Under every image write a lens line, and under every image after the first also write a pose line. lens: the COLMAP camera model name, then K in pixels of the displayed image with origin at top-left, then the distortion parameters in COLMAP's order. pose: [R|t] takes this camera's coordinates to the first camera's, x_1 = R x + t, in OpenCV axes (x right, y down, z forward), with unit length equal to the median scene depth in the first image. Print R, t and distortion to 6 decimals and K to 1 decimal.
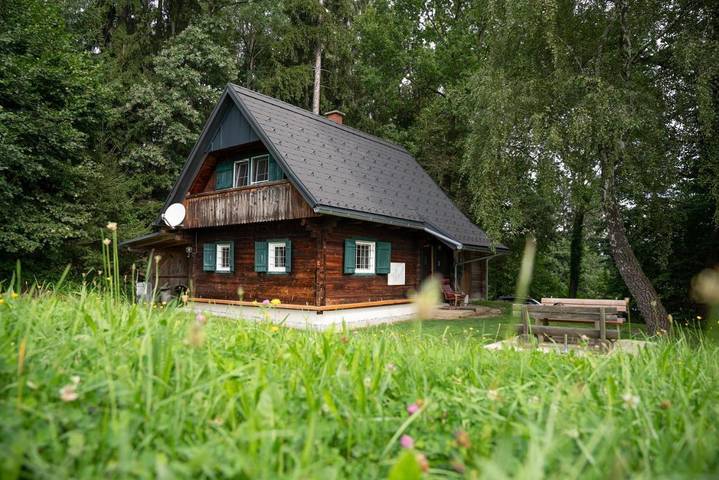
lens RADIAL K [[479.3, 0, 360.2], [0, 479.3, 265.7], [0, 0, 1]] dist [-0.103647, 0.002114]
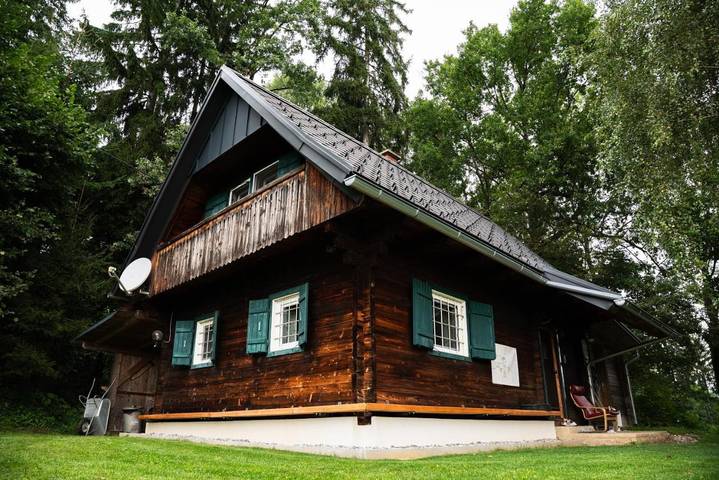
lens RADIAL K [[479.3, 0, 360.2], [0, 479.3, 265.7], [0, 0, 1]] dist [-0.103647, 0.002114]
pose [[0.992431, -0.053364, -0.110602, -0.027305], [0.013965, 0.943849, -0.330083, 0.096577], [0.122006, 0.326040, 0.937450, 0.472094]]
